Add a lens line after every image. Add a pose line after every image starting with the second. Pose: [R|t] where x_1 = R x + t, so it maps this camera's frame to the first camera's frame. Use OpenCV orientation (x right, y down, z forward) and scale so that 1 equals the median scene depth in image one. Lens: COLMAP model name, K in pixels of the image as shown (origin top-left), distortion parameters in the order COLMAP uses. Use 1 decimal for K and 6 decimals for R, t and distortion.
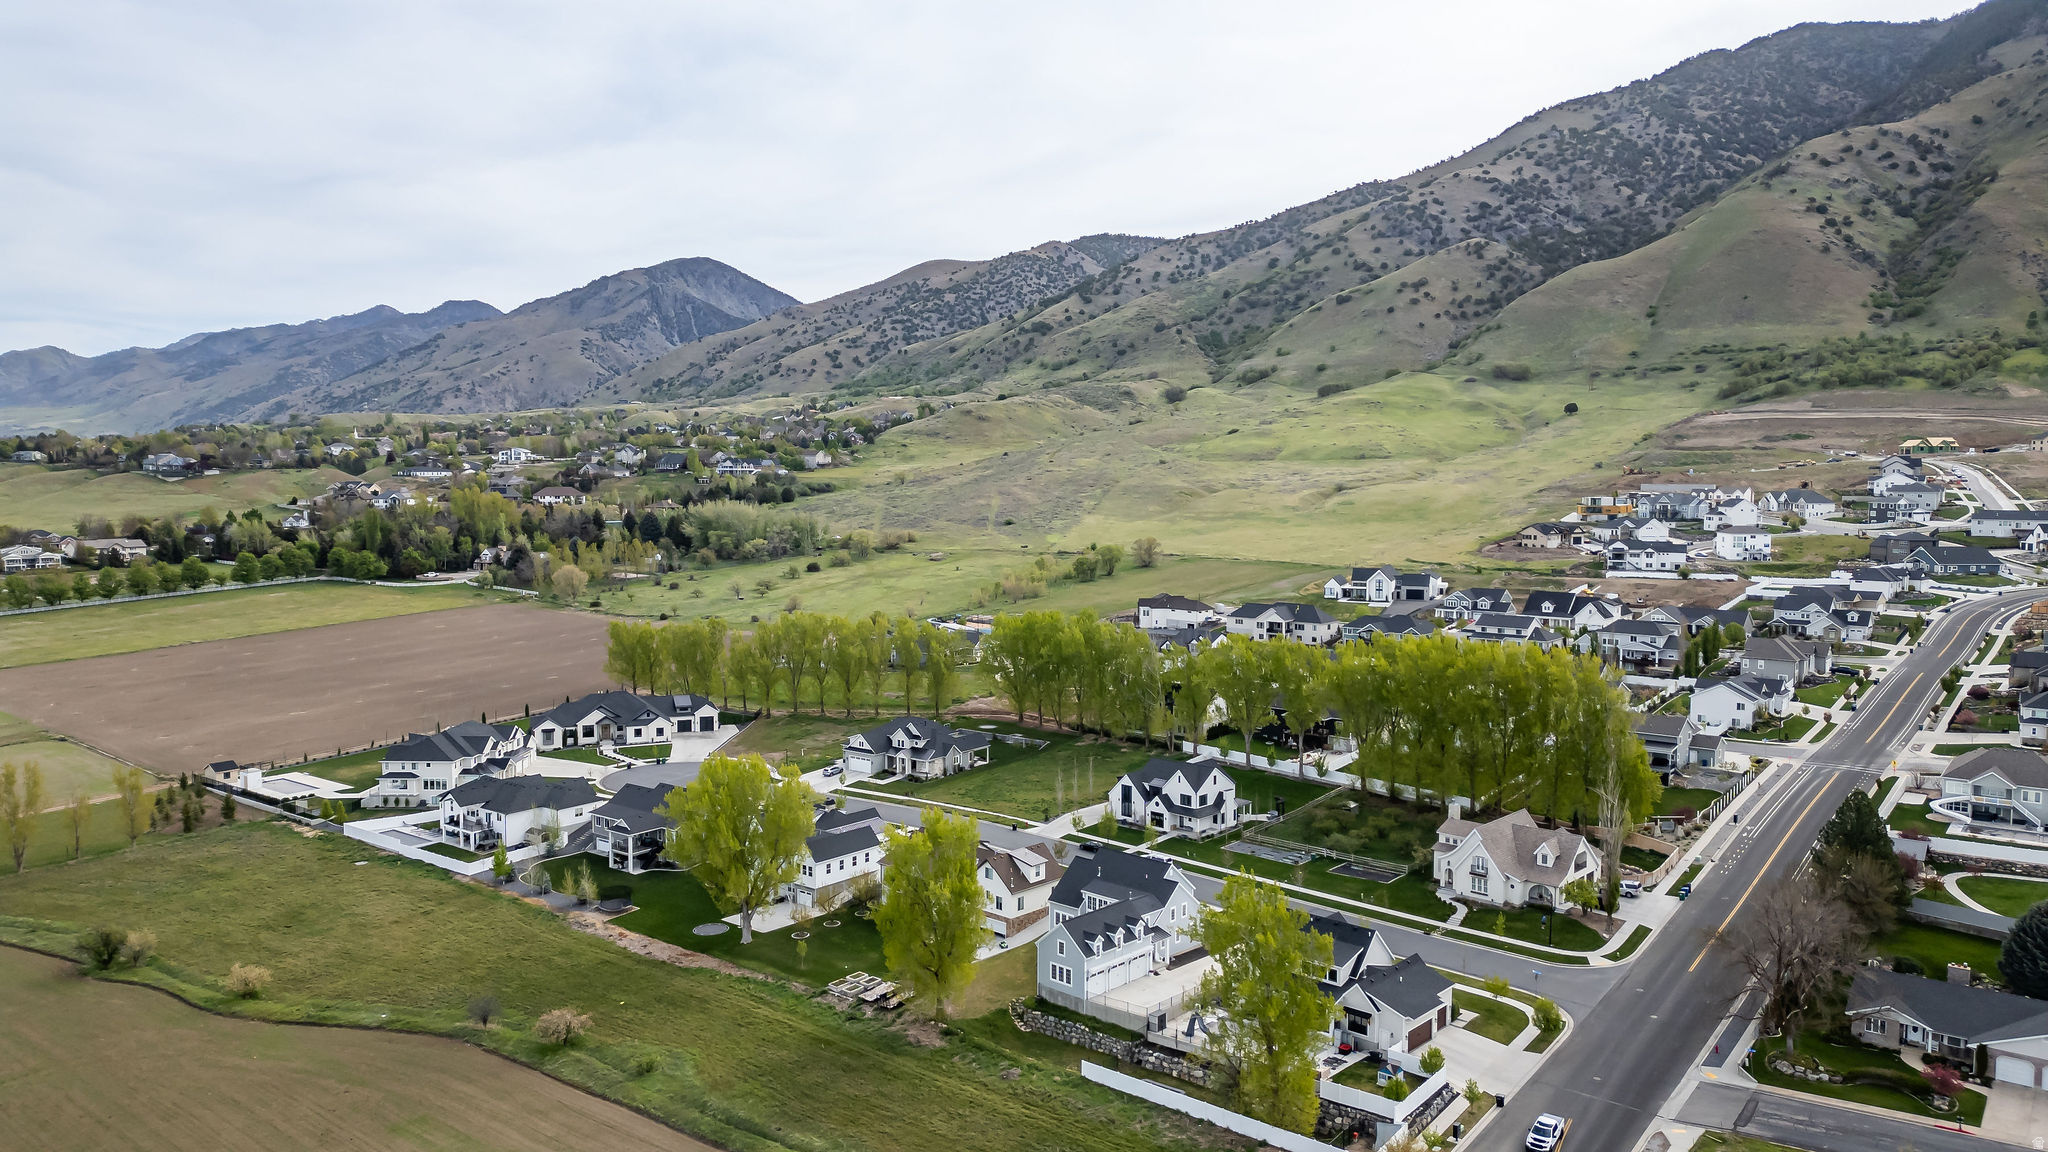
lens RADIAL K [[1429.5, 0, 1025.0], [0, 1429.5, 566.3], [0, 0, 1]] dist [0.086247, -0.081355]
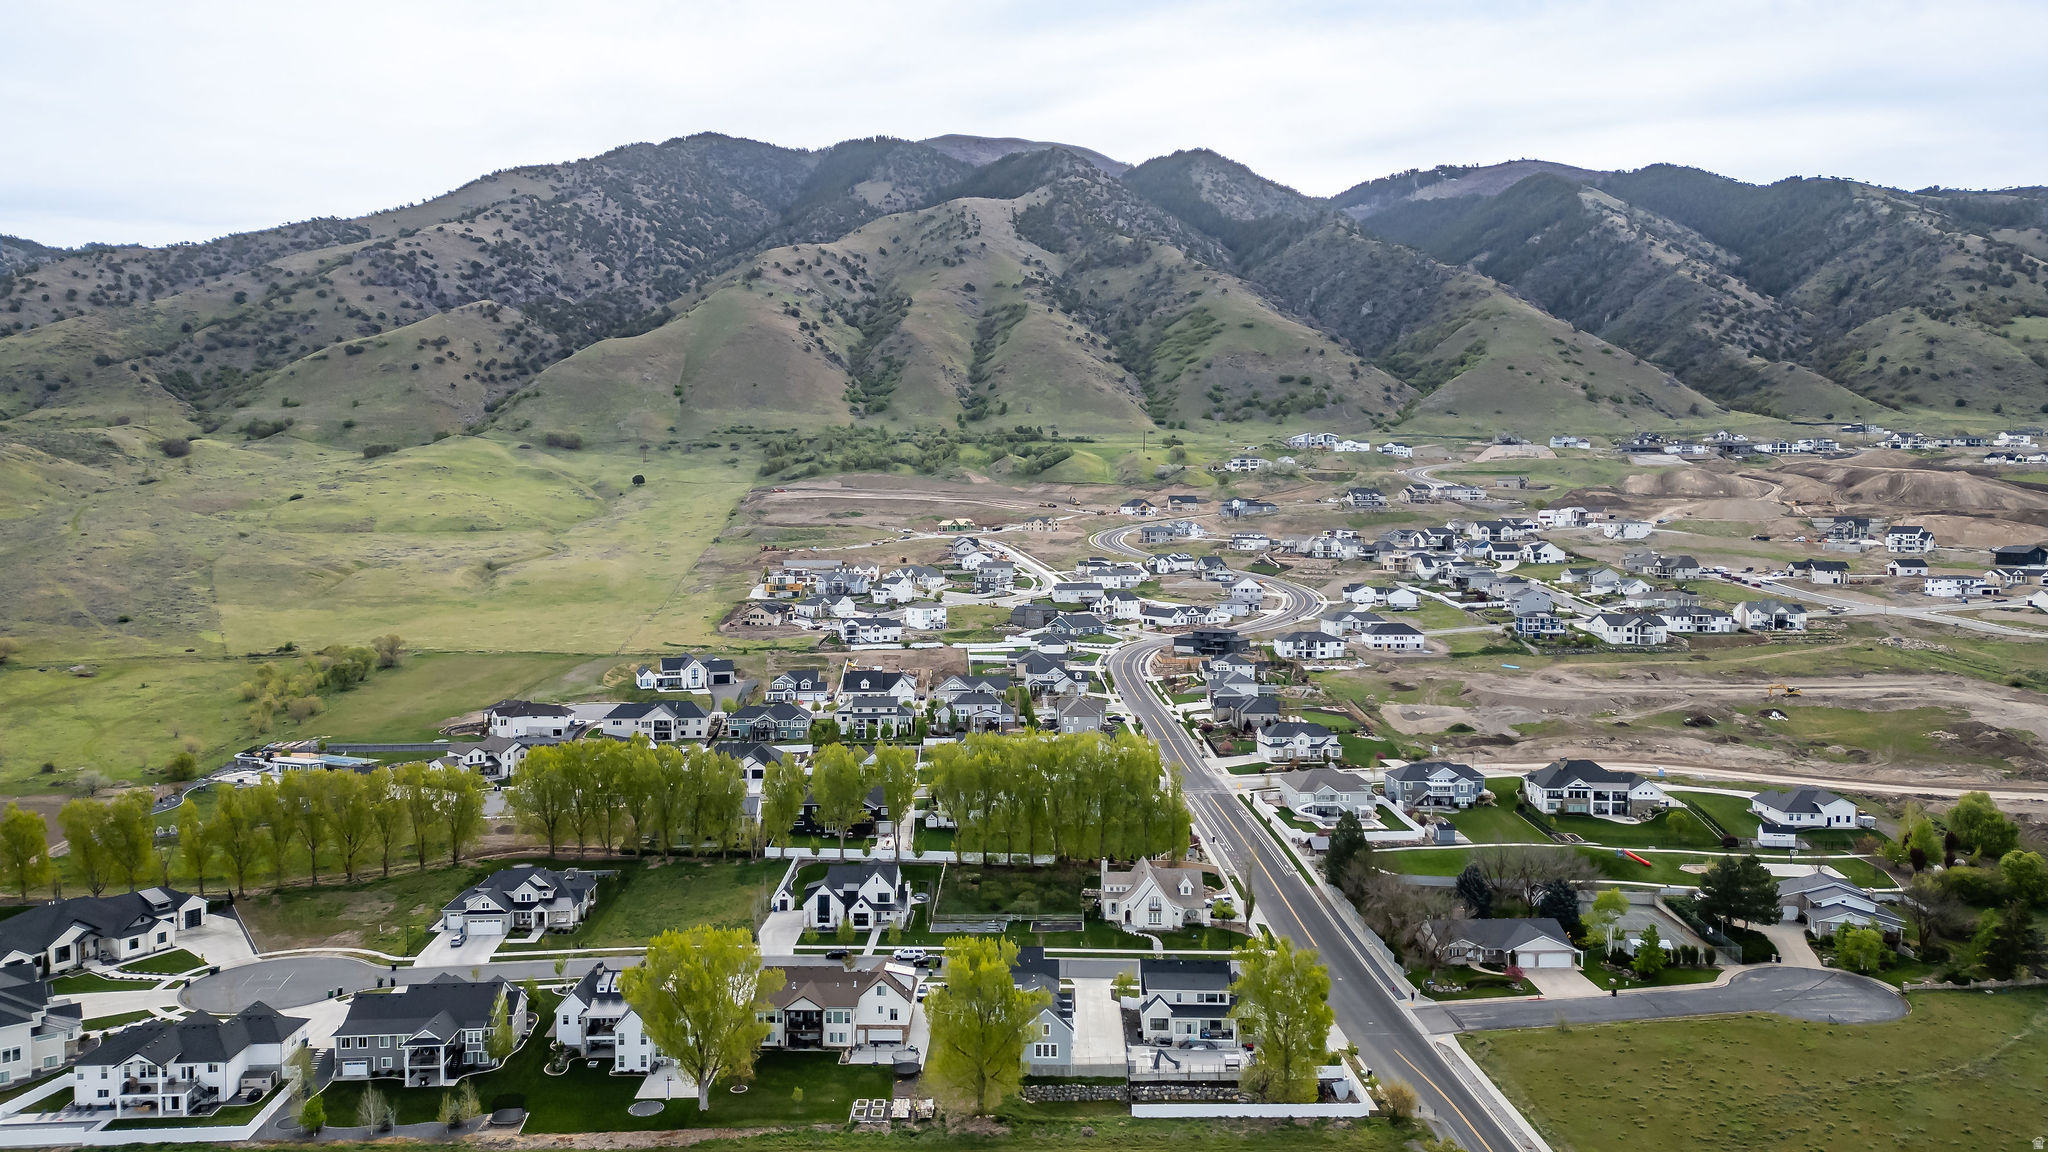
lens RADIAL K [[1429.5, 0, 1025.0], [0, 1429.5, 566.3], [0, 0, 1]] dist [0.086247, -0.081355]
pose [[0.744451, -0.025312, 0.667197, -0.075557], [0.044575, 0.998936, -0.011840, -0.011454], [-0.666188, 0.038555, 0.744787, 0.005555]]
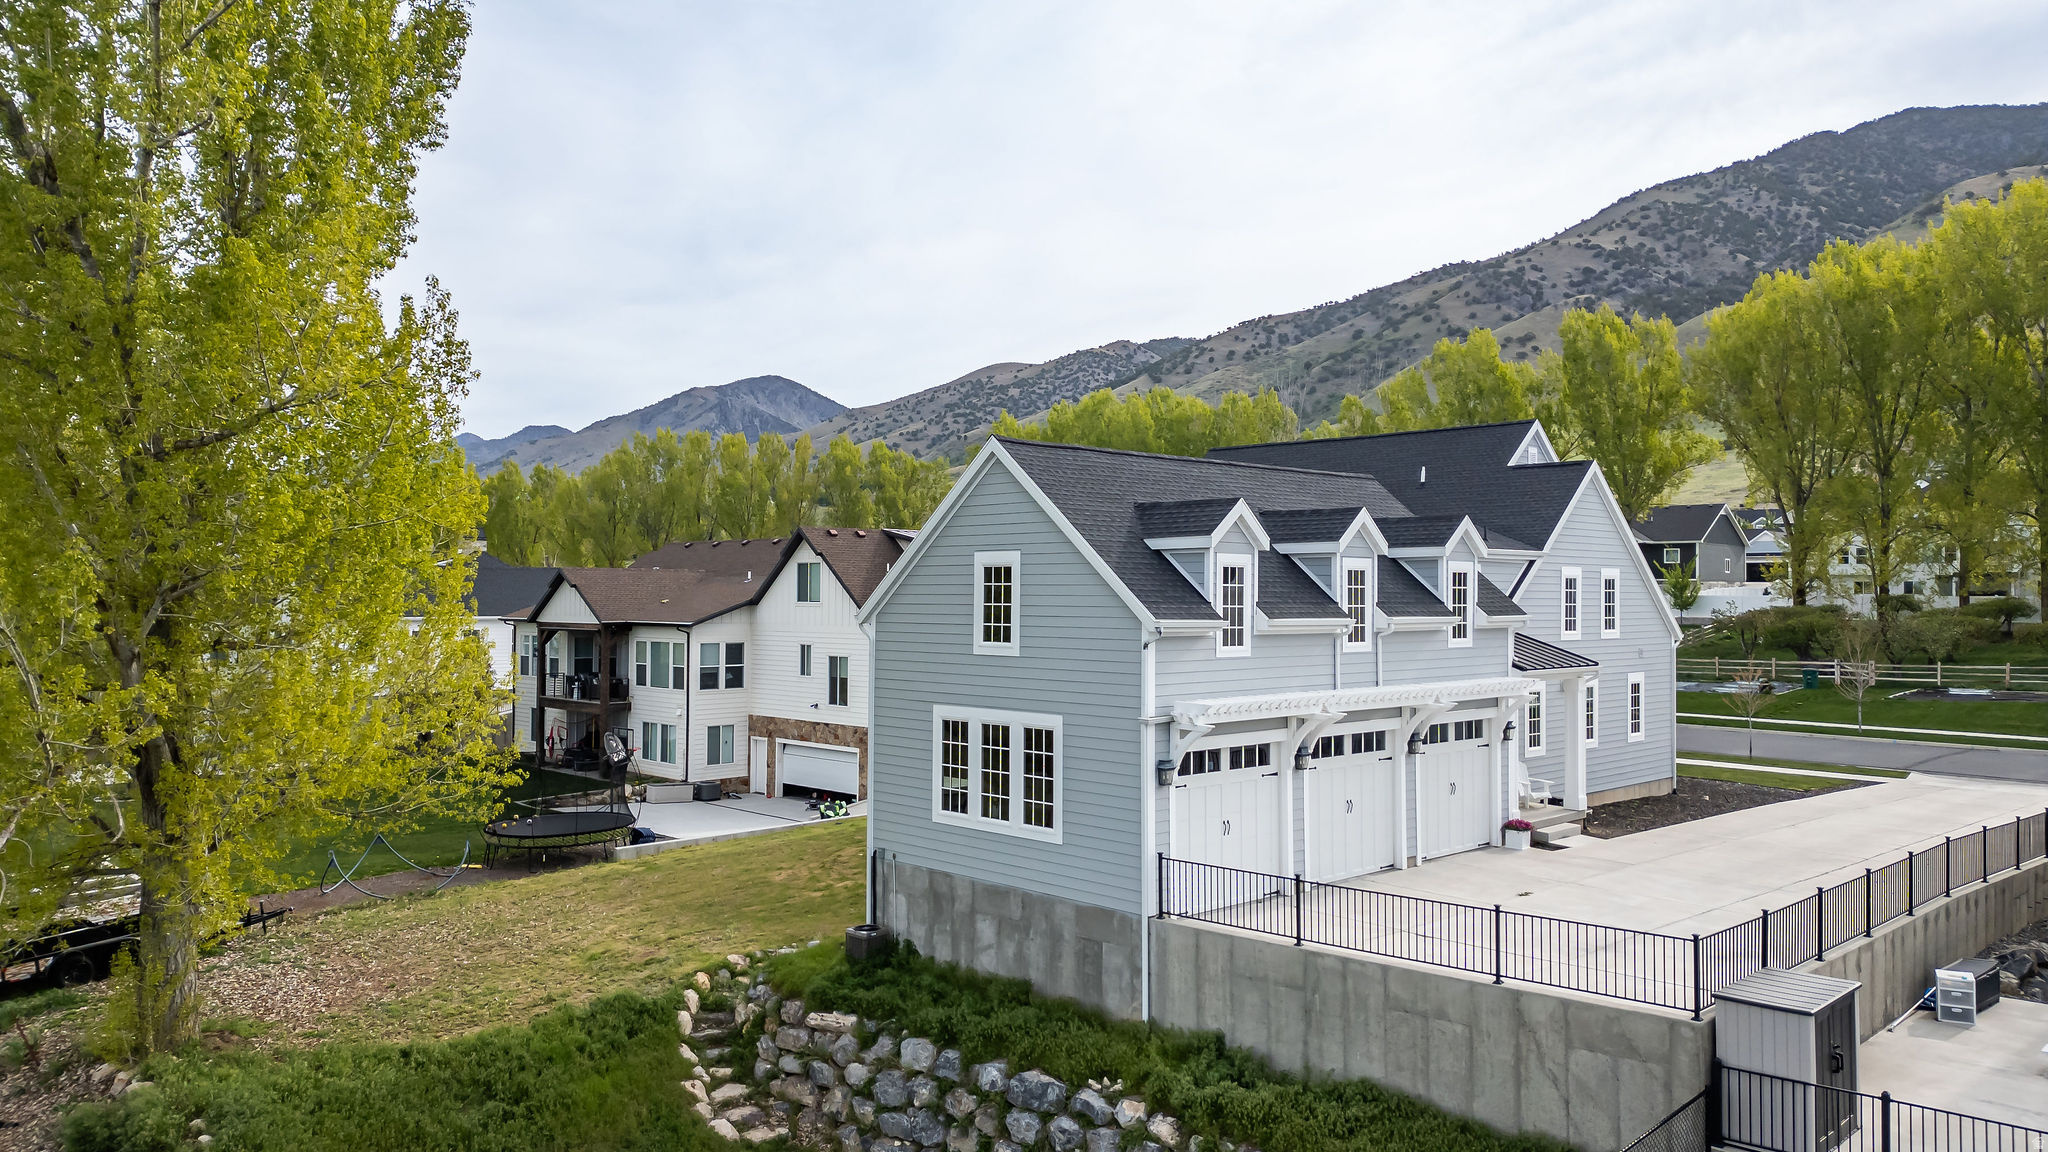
lens RADIAL K [[1428.5, 0, 1024.0], [0, 1428.5, 576.0], [0, 0, 1]] dist [0.075099, -0.066975]
pose [[0.998763, 0.002394, -0.049672, 0.003313], [-0.006563, 0.996450, -0.083935, 0.025521], [0.049295, 0.084157, 0.995232, 0.078244]]
